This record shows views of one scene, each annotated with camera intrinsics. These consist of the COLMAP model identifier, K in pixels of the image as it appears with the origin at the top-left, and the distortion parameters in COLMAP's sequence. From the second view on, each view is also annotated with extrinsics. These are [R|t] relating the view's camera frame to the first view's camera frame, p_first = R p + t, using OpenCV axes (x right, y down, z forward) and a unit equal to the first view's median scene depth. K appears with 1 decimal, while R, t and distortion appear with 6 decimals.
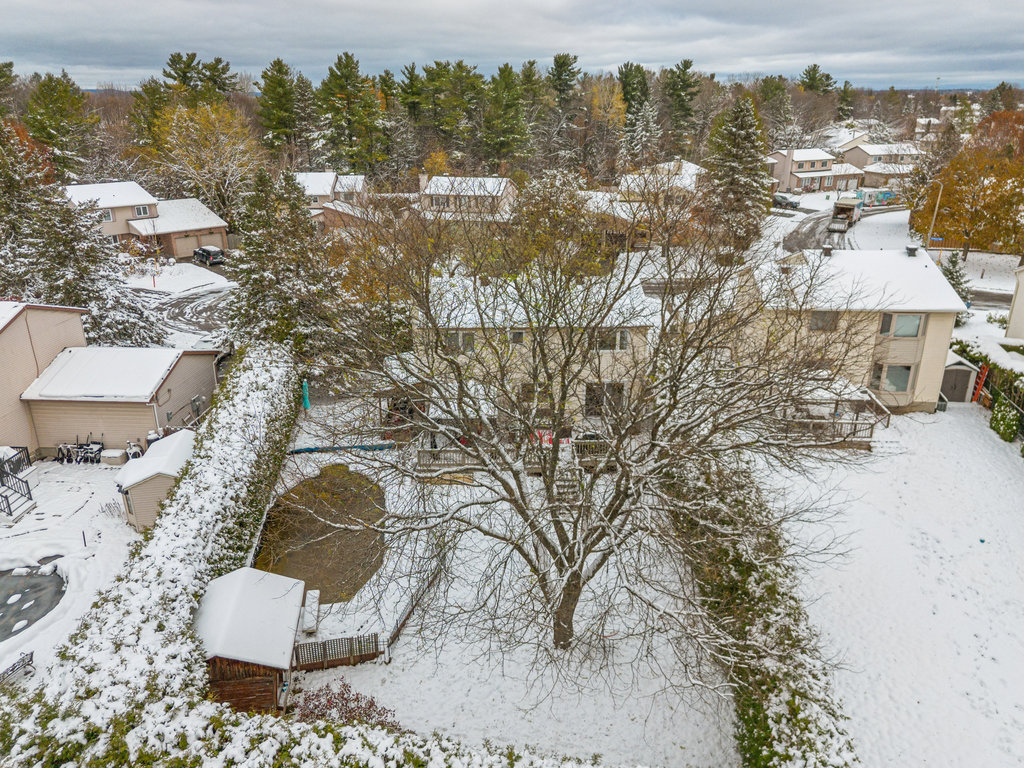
lens RADIAL K [[746.2, 0, 509.4], [0, 746.2, 381.0], [0, 0, 1]] dist [0.064968, -0.057042]
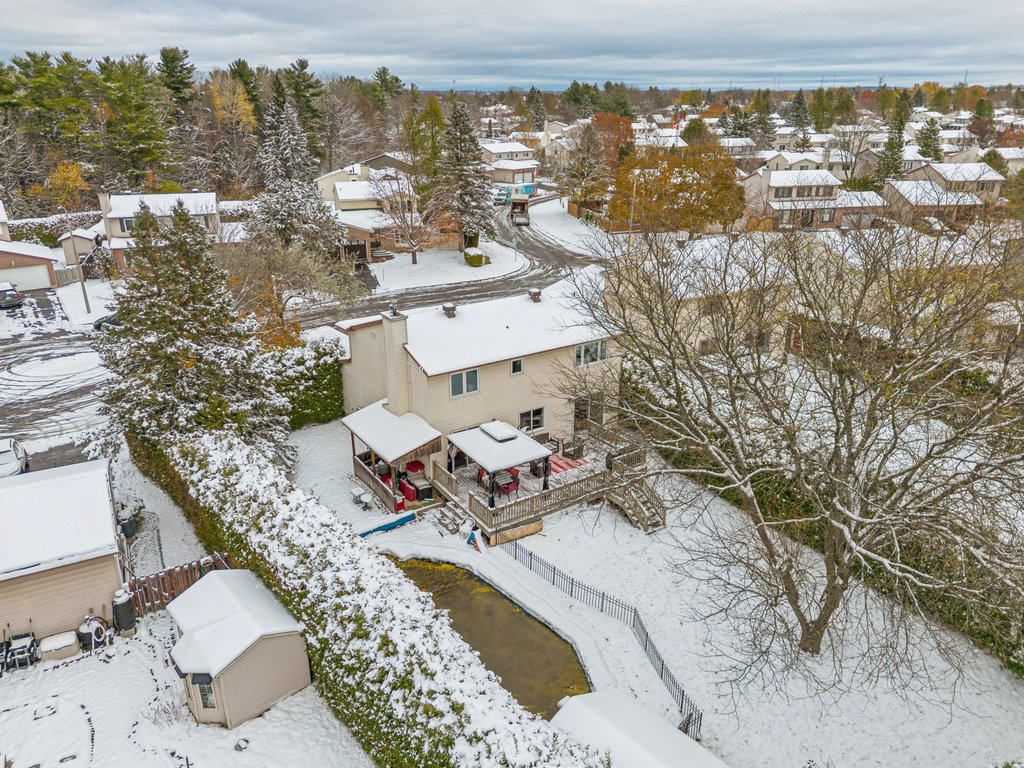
lens RADIAL K [[750.0, 0, 512.0], [0, 750.0, 384.0], [0, 0, 1]] dist [0.063244, -0.047805]
pose [[0.842797, -0.190293, 0.503469, -0.225265], [0.188109, 0.980566, 0.055728, -0.043185], [-0.504289, 0.047739, 0.862214, 0.091010]]
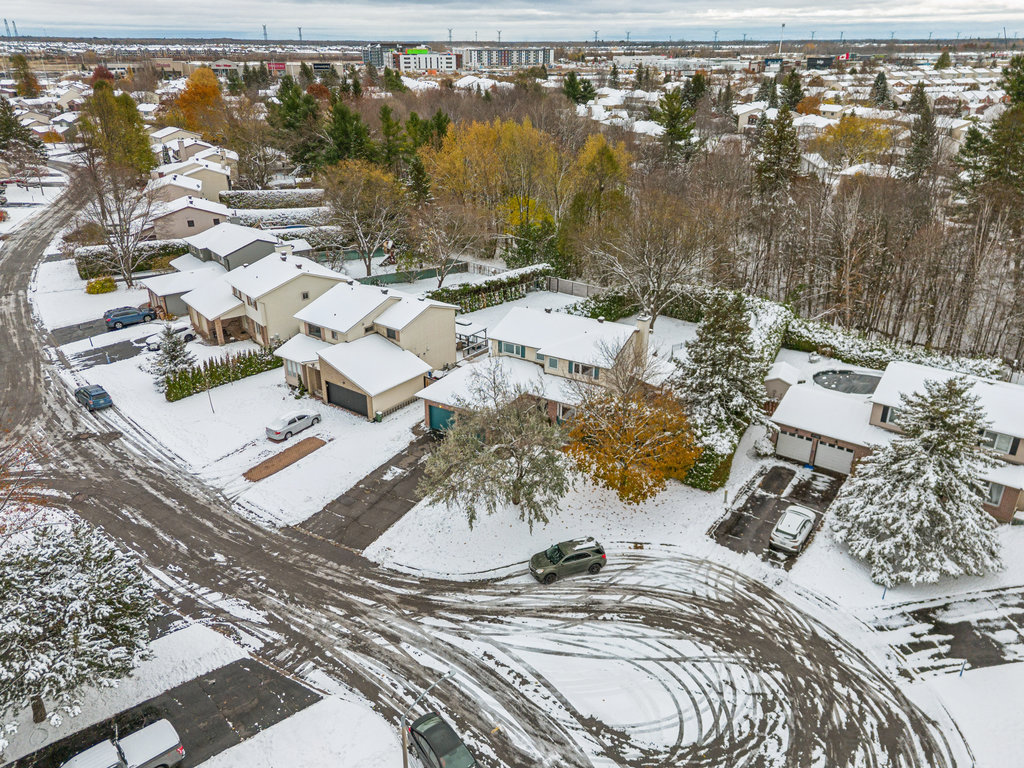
lens RADIAL K [[758.2, 0, 509.2], [0, 758.2, 385.8], [0, 0, 1]] dist [0.072601, -0.065988]
pose [[-0.842674, -0.217487, 0.492544, -0.352115], [0.189000, 0.737095, 0.648822, -0.569764], [-0.504162, 0.639836, -0.580026, 1.075850]]
